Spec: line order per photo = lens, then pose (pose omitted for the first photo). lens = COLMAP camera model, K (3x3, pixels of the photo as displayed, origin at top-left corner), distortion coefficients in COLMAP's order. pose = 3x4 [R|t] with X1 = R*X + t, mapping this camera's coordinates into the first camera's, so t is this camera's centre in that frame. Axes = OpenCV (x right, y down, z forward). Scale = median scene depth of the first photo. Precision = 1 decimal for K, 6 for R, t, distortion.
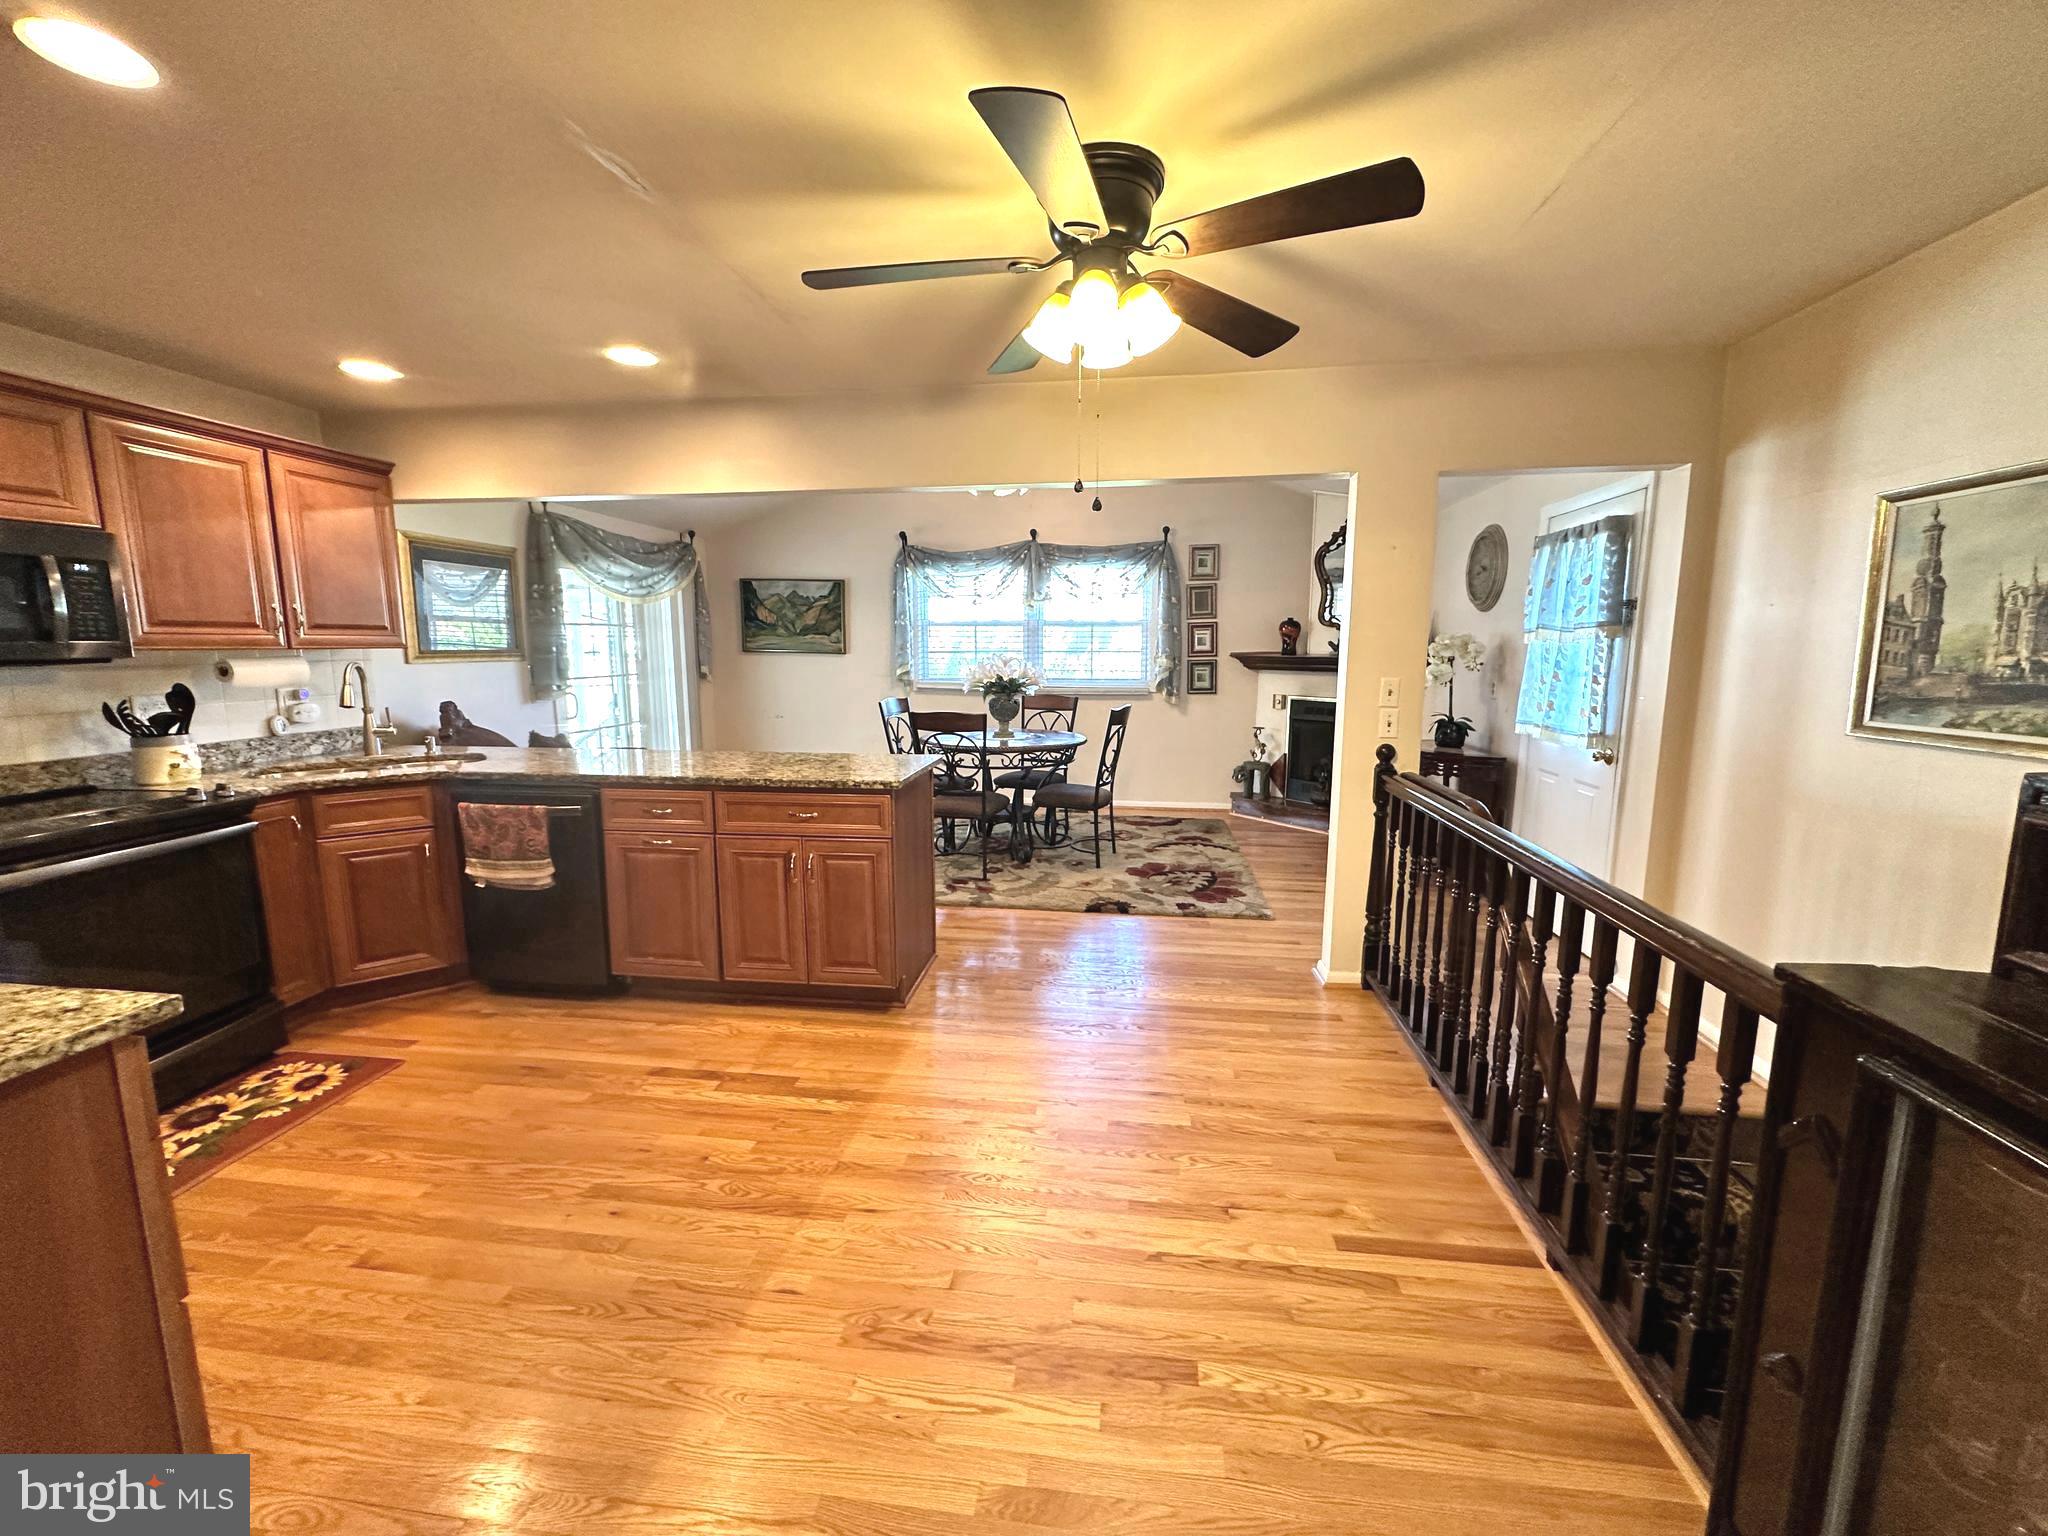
lens RADIAL K [[815.8, 0, 1027.9], [0, 815.8, 767.8], [0, 0, 1]] dist [-0.001830, 0.000337]
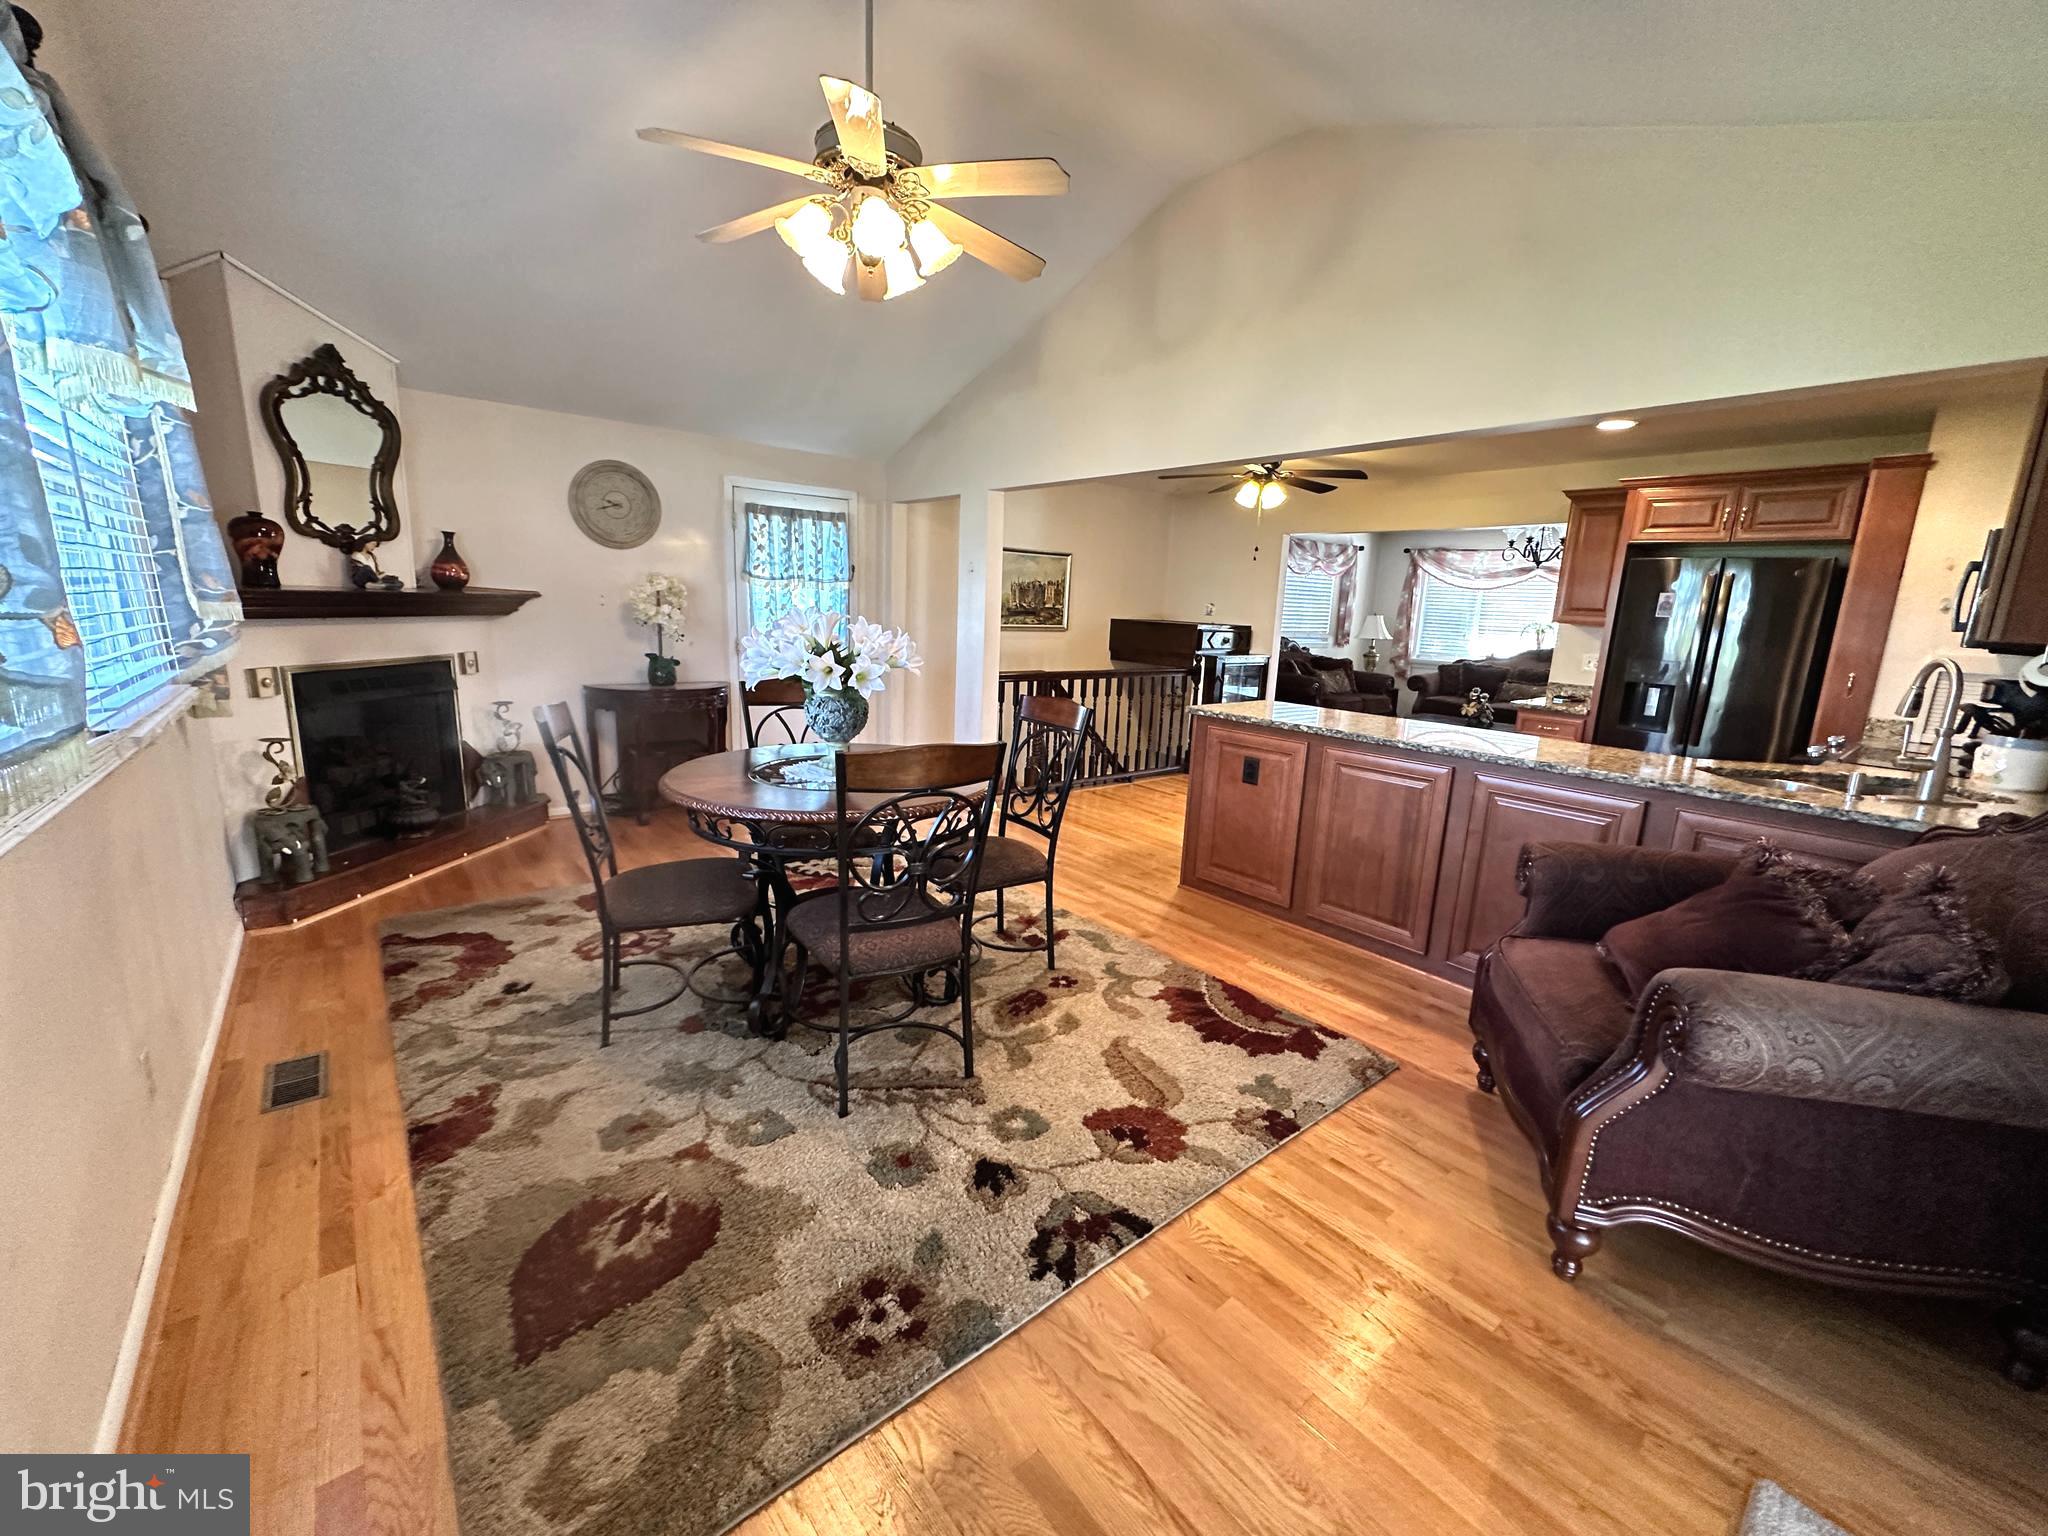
lens RADIAL K [[815.8, 0, 1025.7], [0, 815.8, 773.7], [0, 0, 1]] dist [-0.001830, 0.000337]
pose [[-0.728684, -0.168119, 0.663894, -0.760080], [0.063368, 0.948691, 0.309791, -0.304723], [-0.681912, 0.267809, -0.680642, 2.072553]]
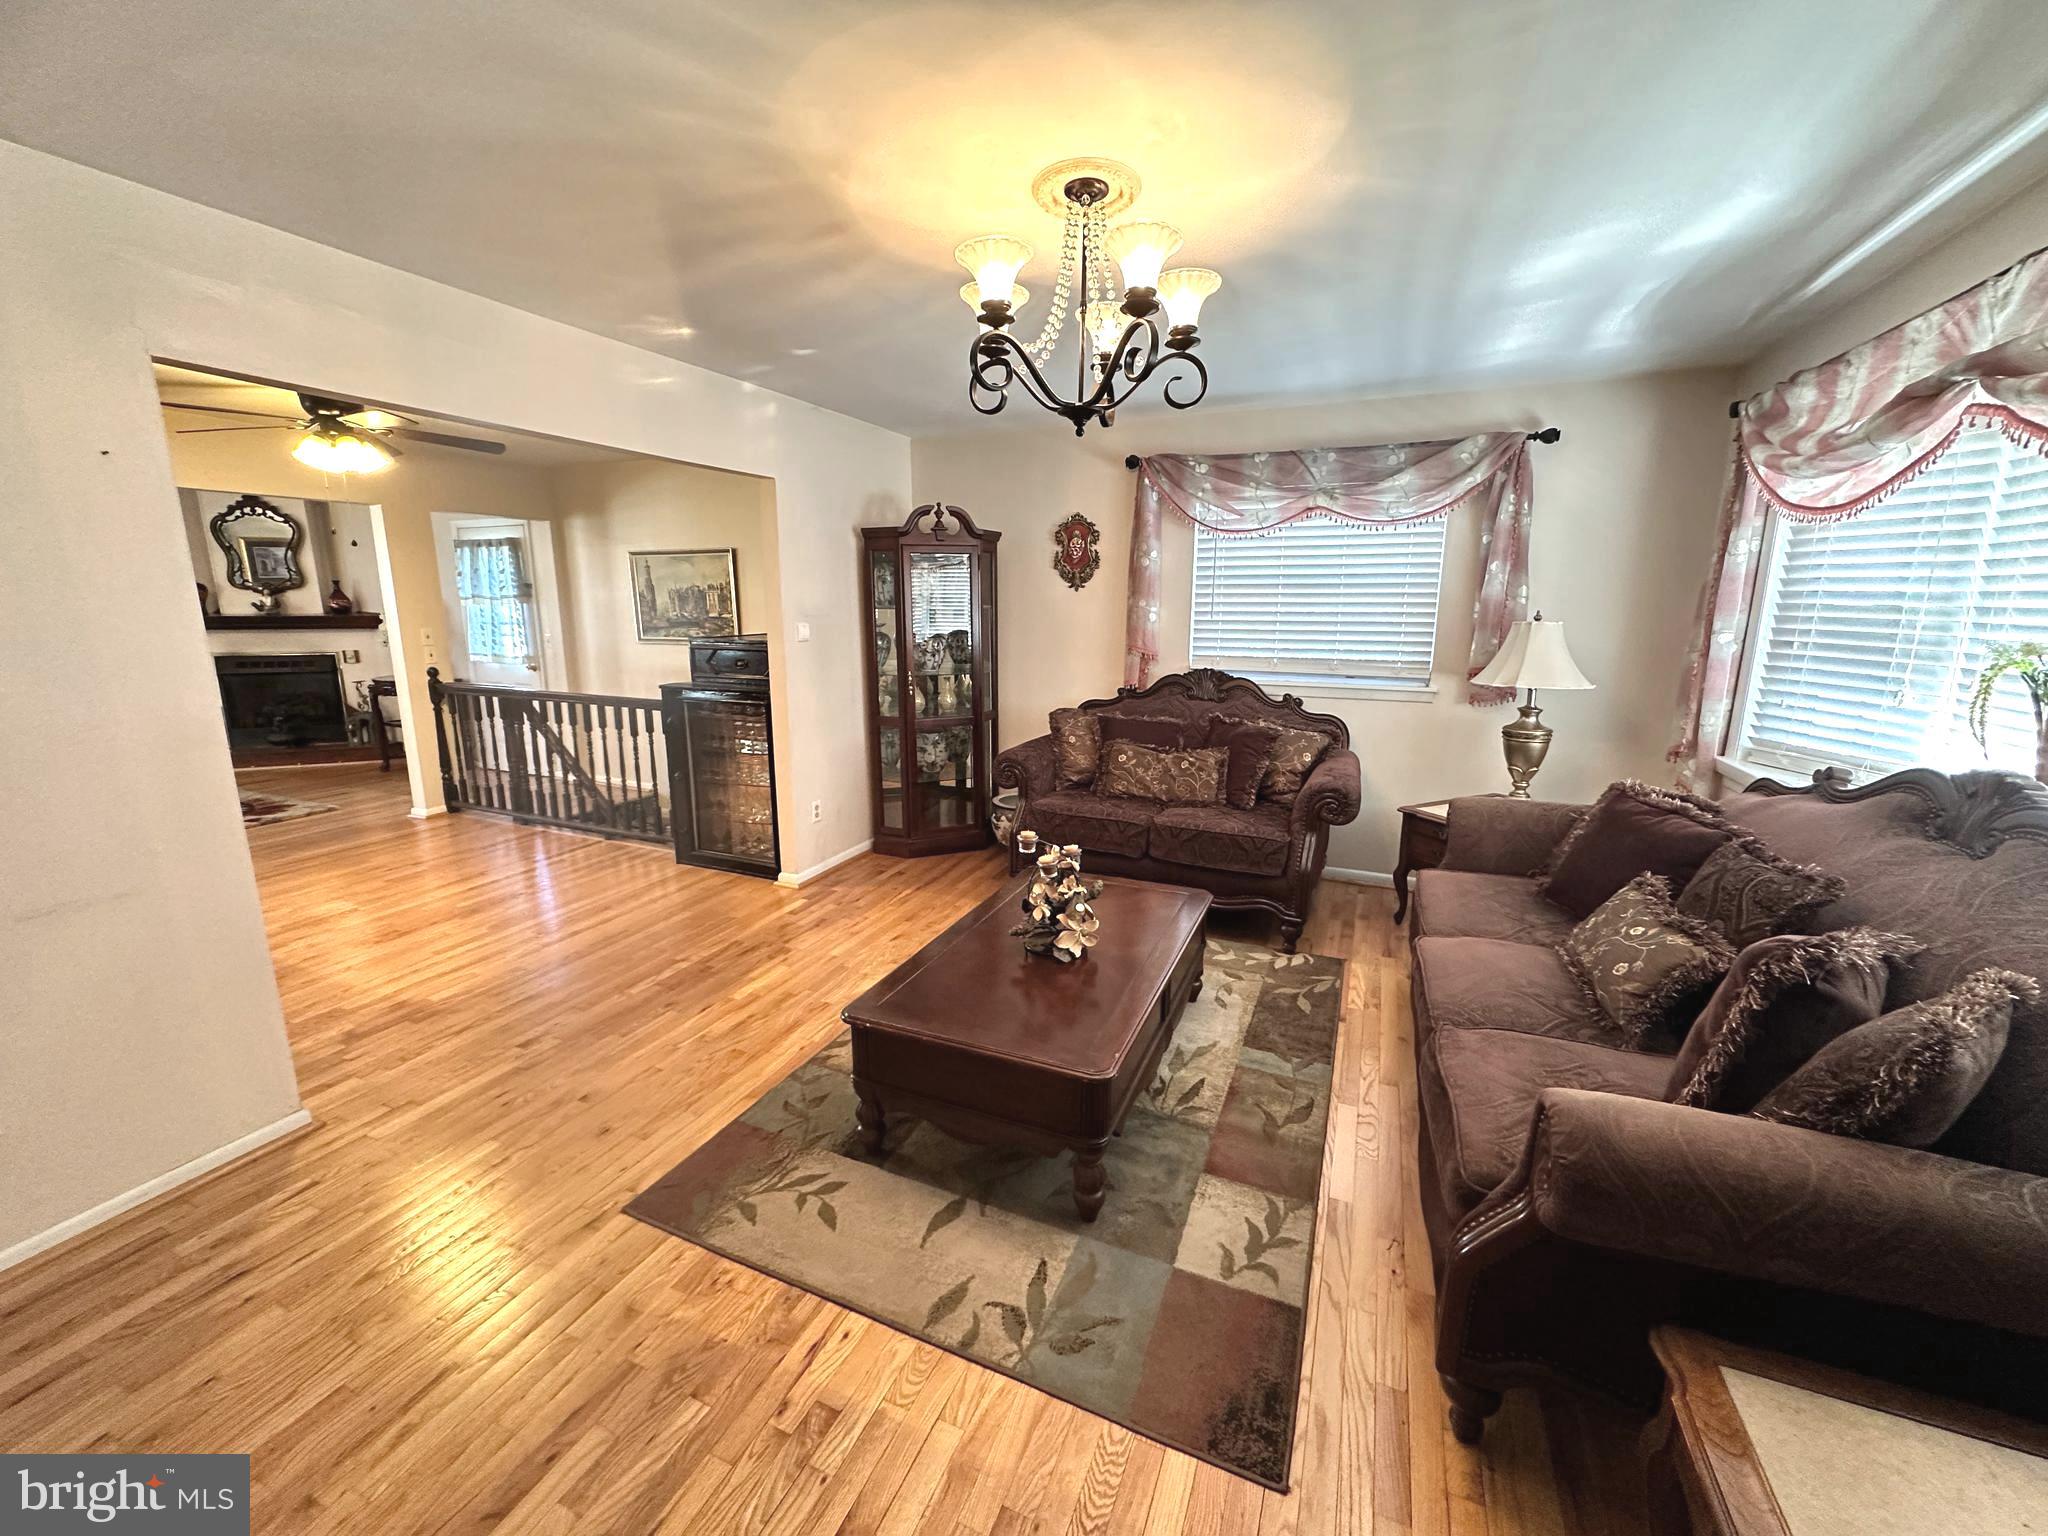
lens RADIAL K [[815.8, 0, 1029.5], [0, 815.8, 764.7], [0, 0, 1]] dist [-0.001830, 0.000337]
pose [[0.276487, -0.192334, 0.941575, -0.835552], [0.141236, 0.977262, 0.158151, 0.074967], [-0.950583, 0.089257, 0.297365, -0.662998]]
